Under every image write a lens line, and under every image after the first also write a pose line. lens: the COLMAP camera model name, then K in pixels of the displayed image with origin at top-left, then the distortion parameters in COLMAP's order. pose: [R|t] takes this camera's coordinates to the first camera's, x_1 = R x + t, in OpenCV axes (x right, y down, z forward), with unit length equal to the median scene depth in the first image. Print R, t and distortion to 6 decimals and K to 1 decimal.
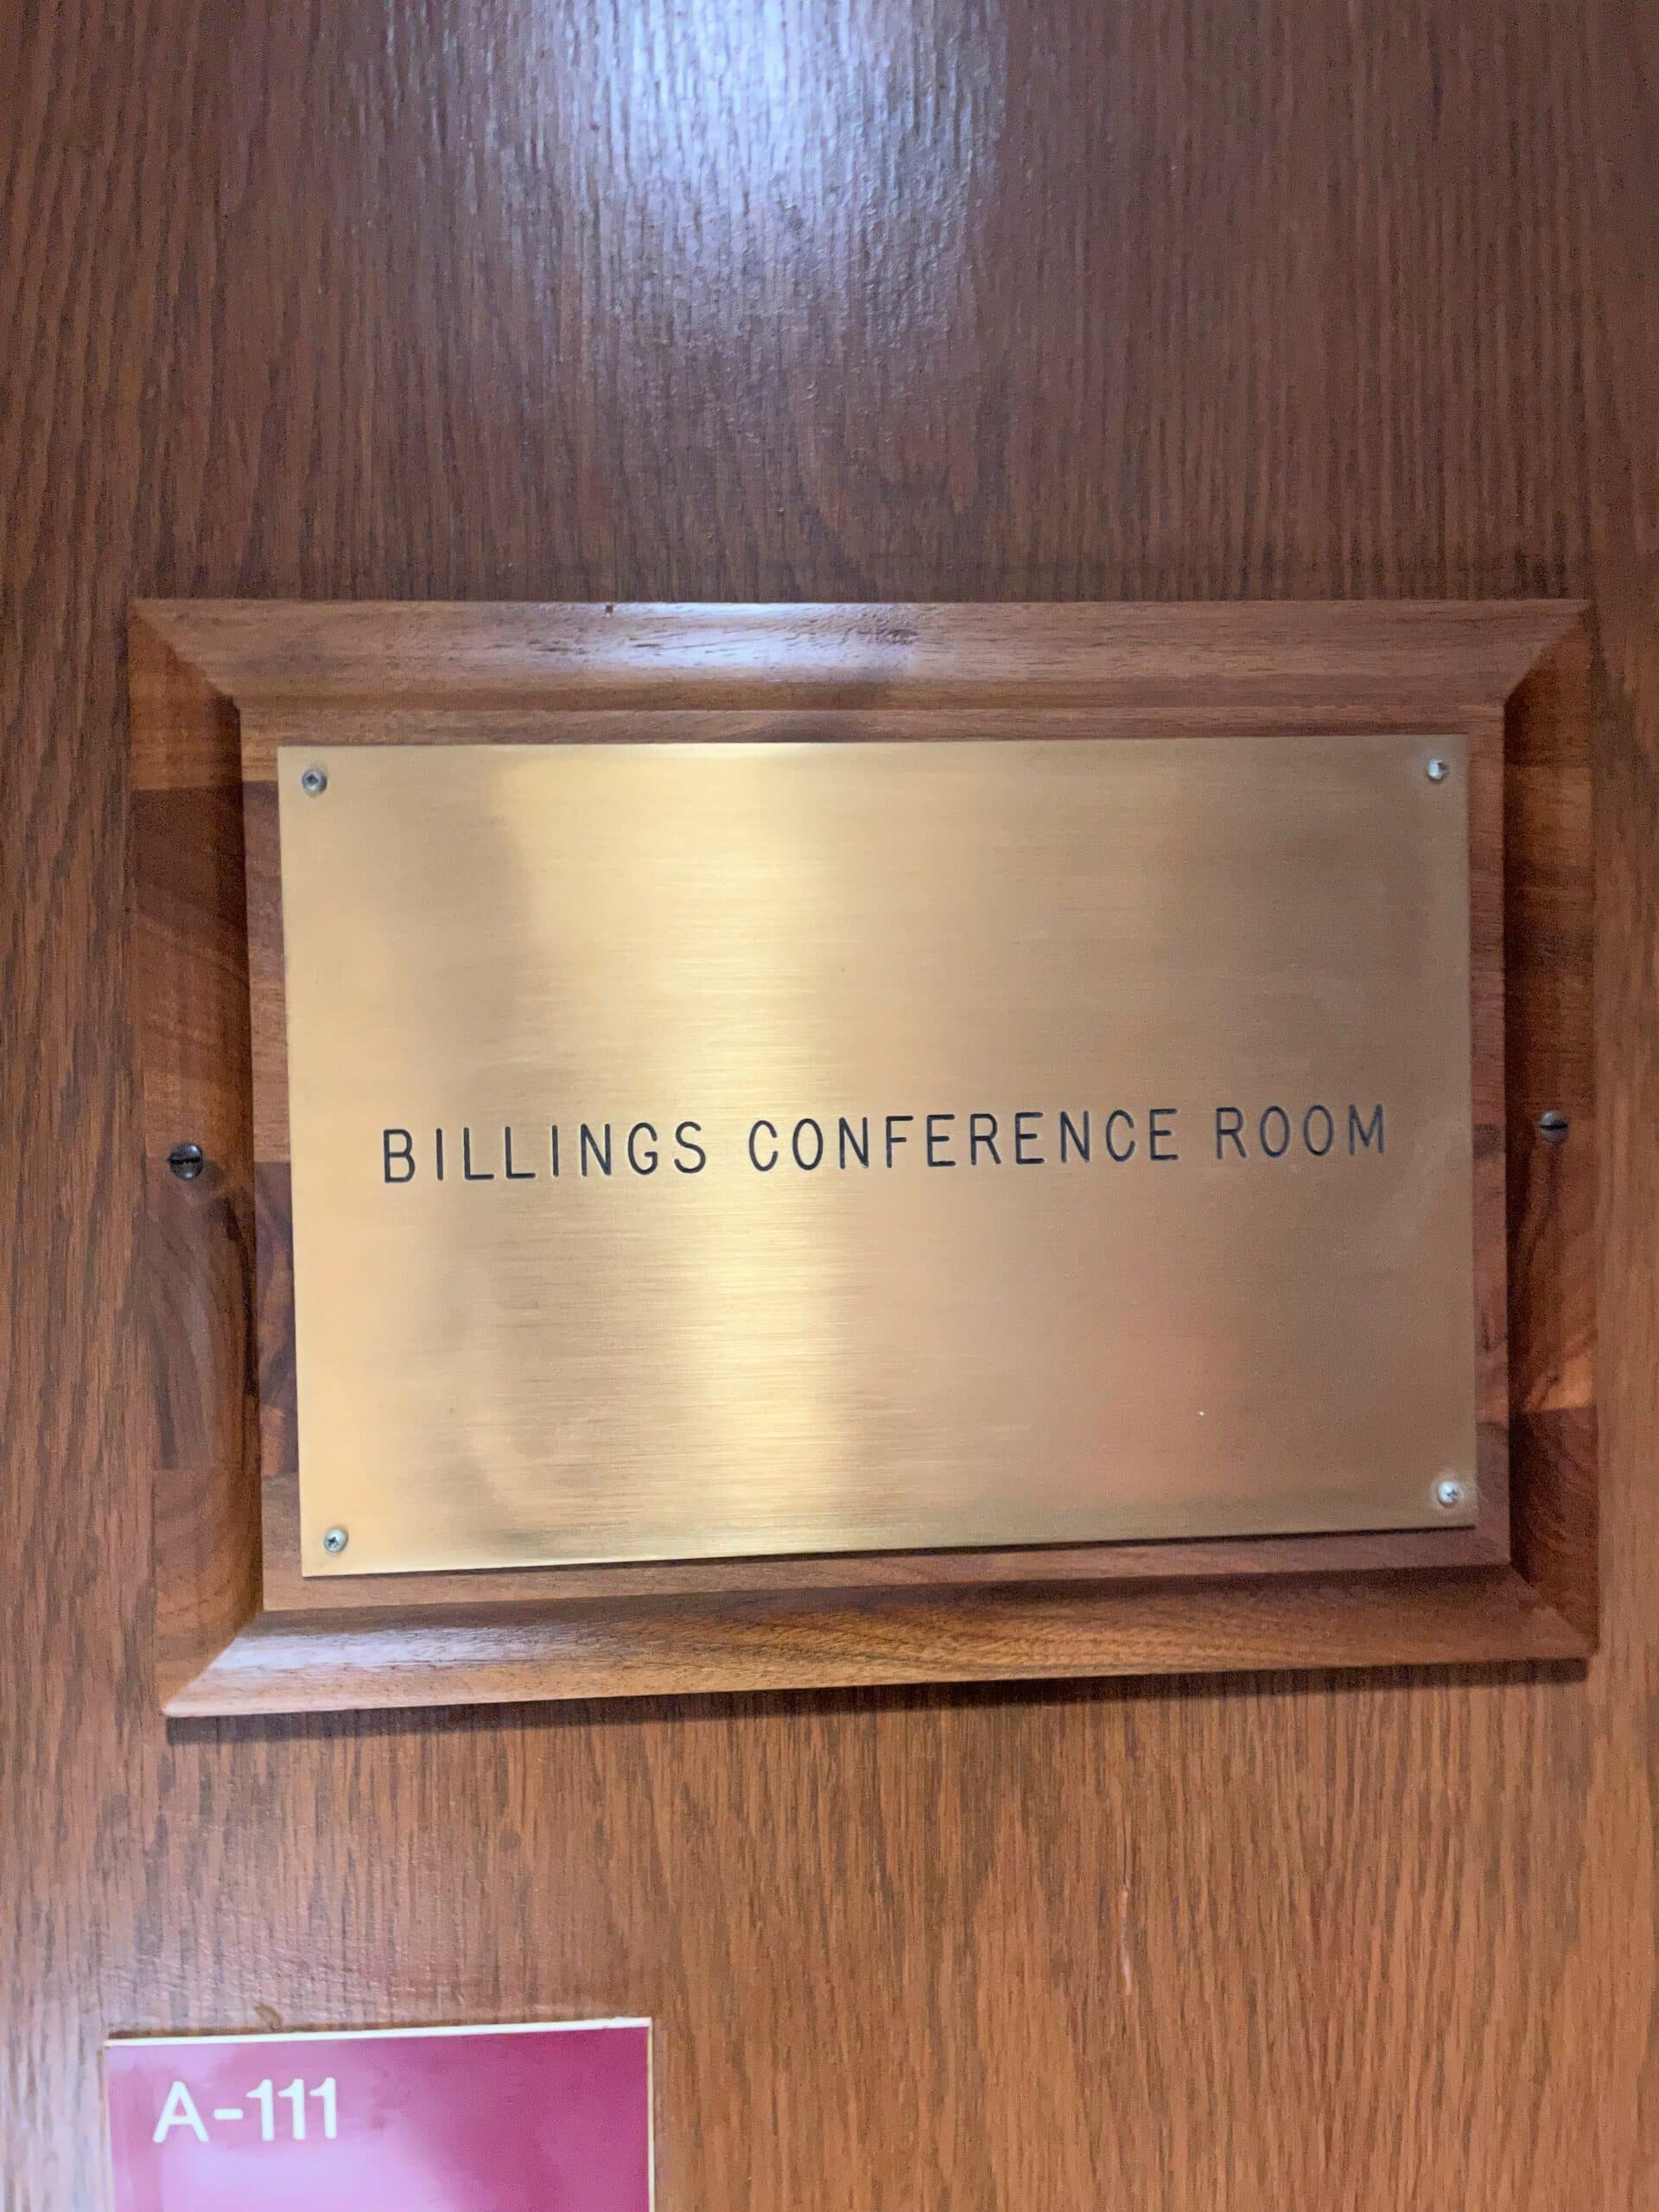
lens RADIAL K [[1708.8, 0, 831.1], [0, 1708.8, 1108.3], [0, 0, 1]] dist [0.064360, -0.041179]
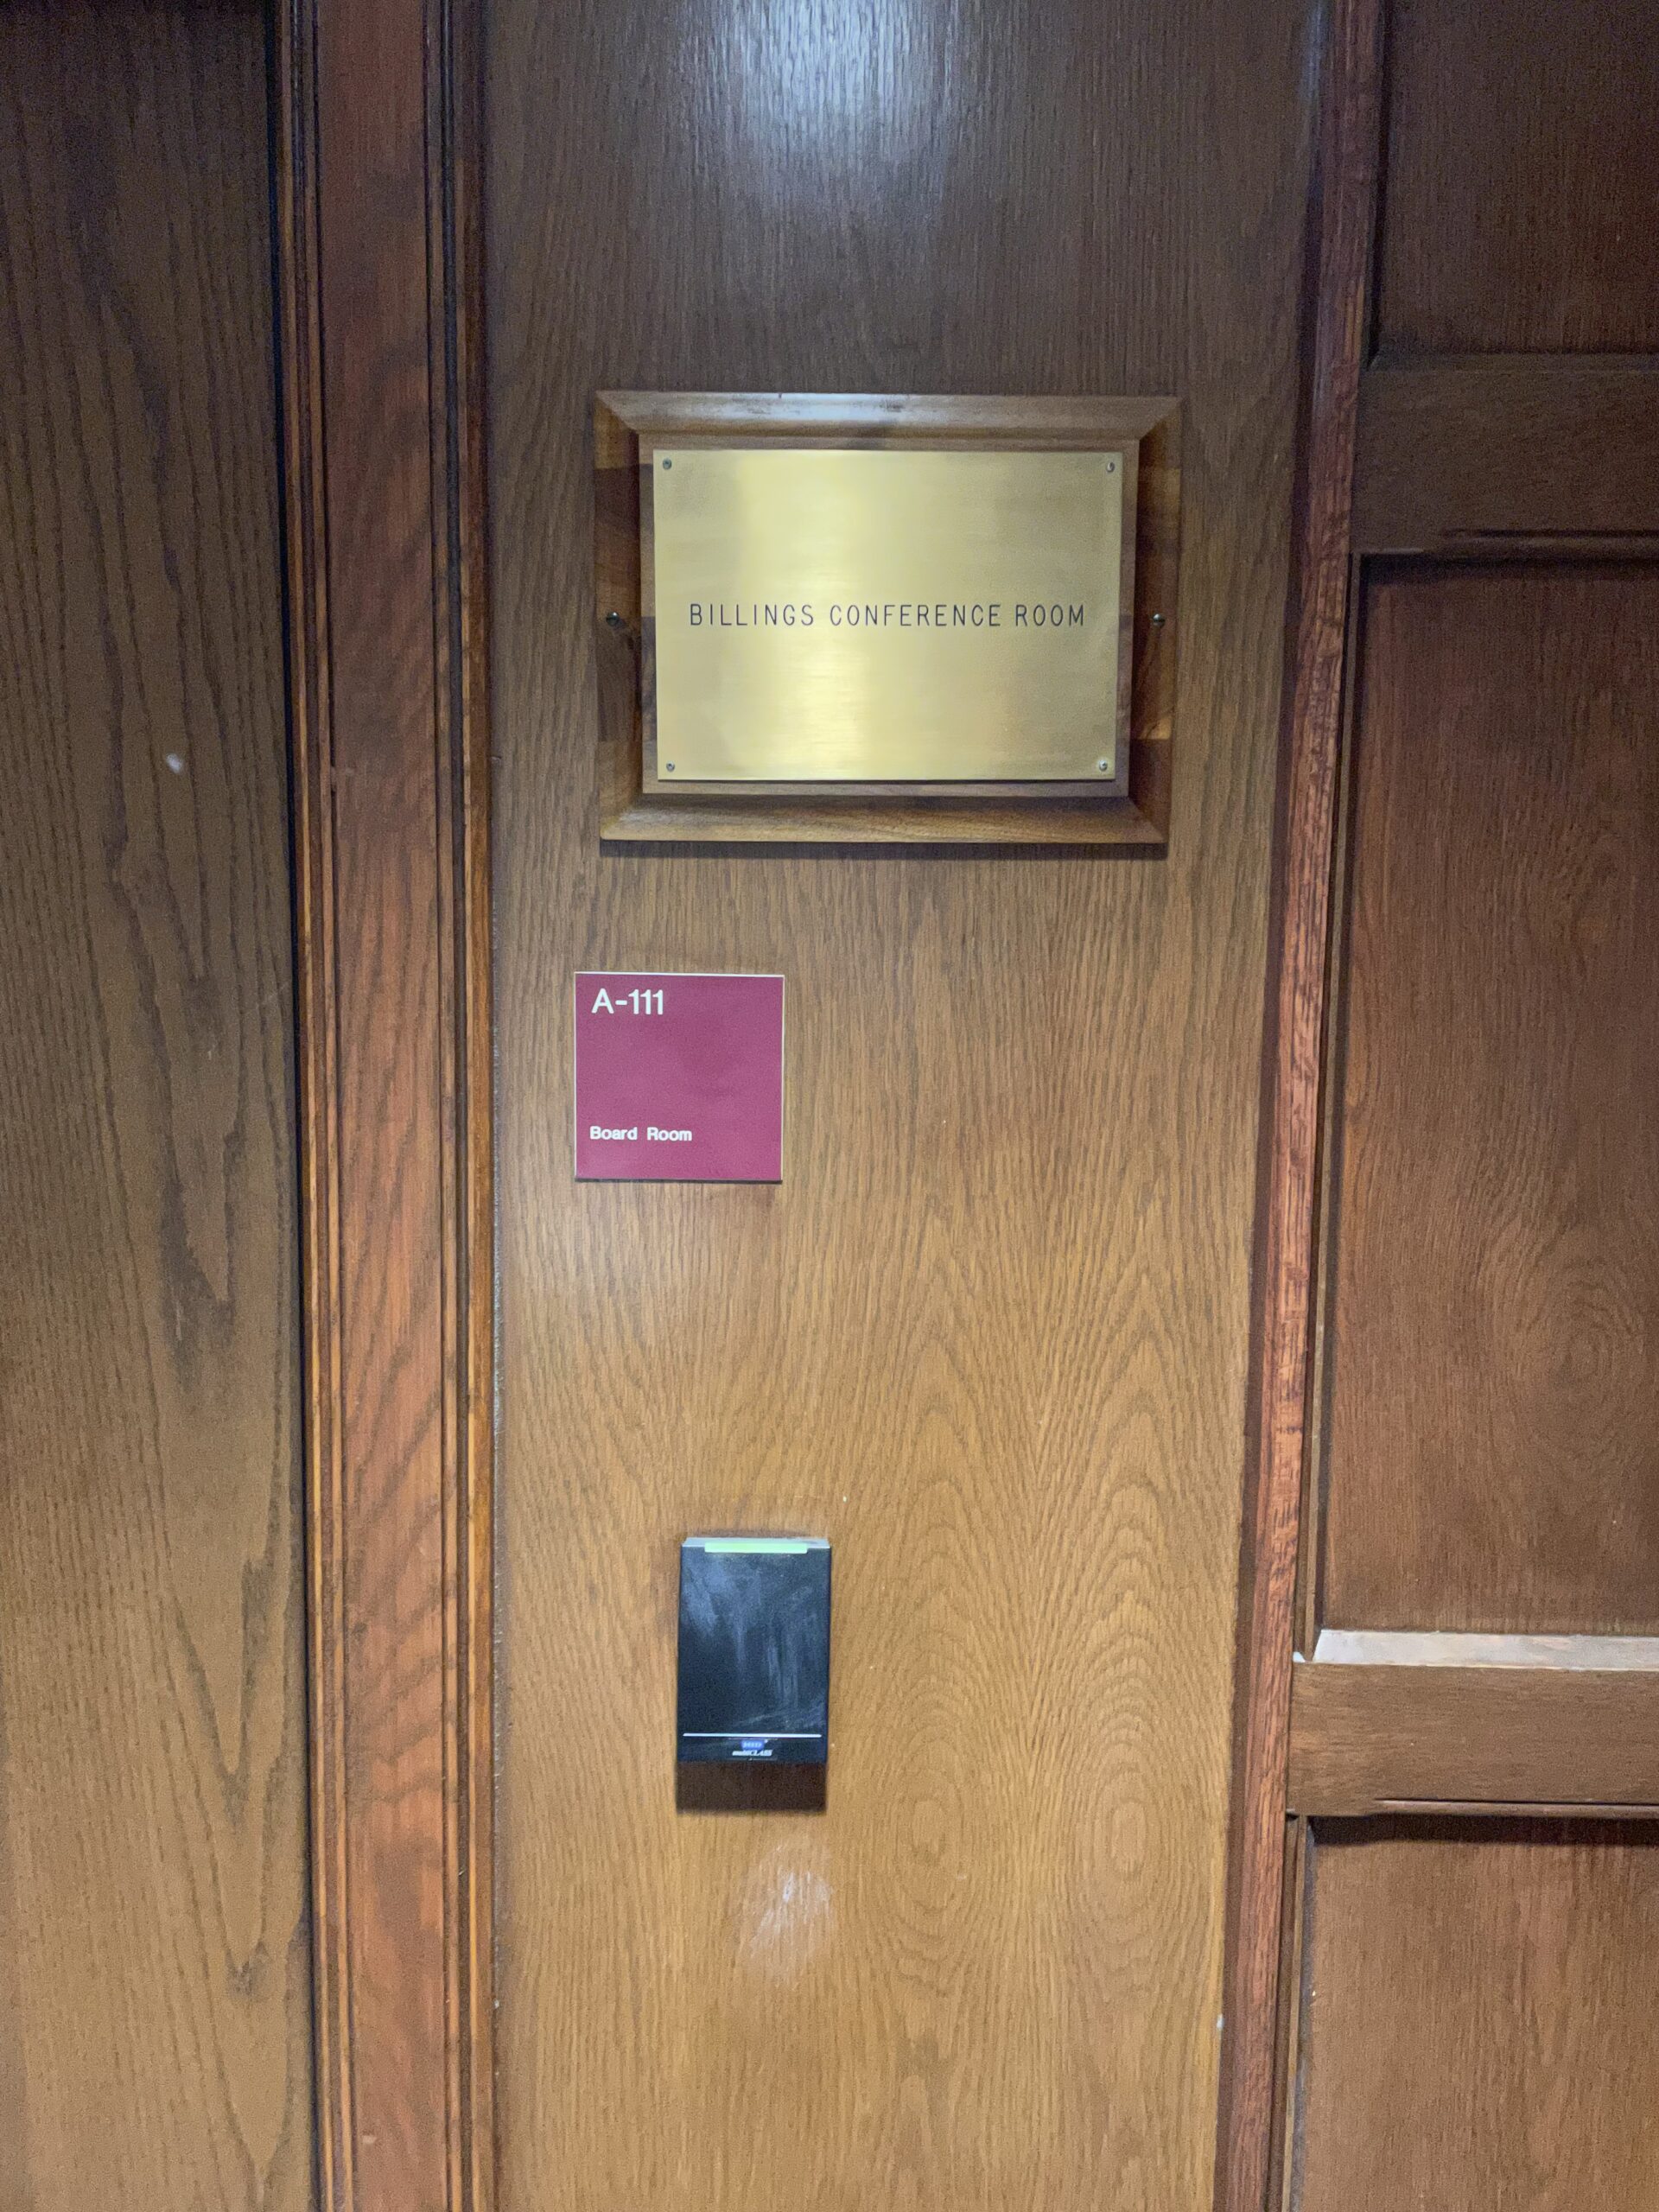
lens RADIAL K [[1708.8, 0, 826.5], [0, 1708.8, 1104.9], [0, 0, 1]] dist [0.064360, -0.041179]
pose [[0.998375, 0.030100, -0.048390, 0.087507], [-0.025336, 0.995038, 0.096218, 0.476592], [0.051047, -0.094836, 0.994183, -1.537373]]
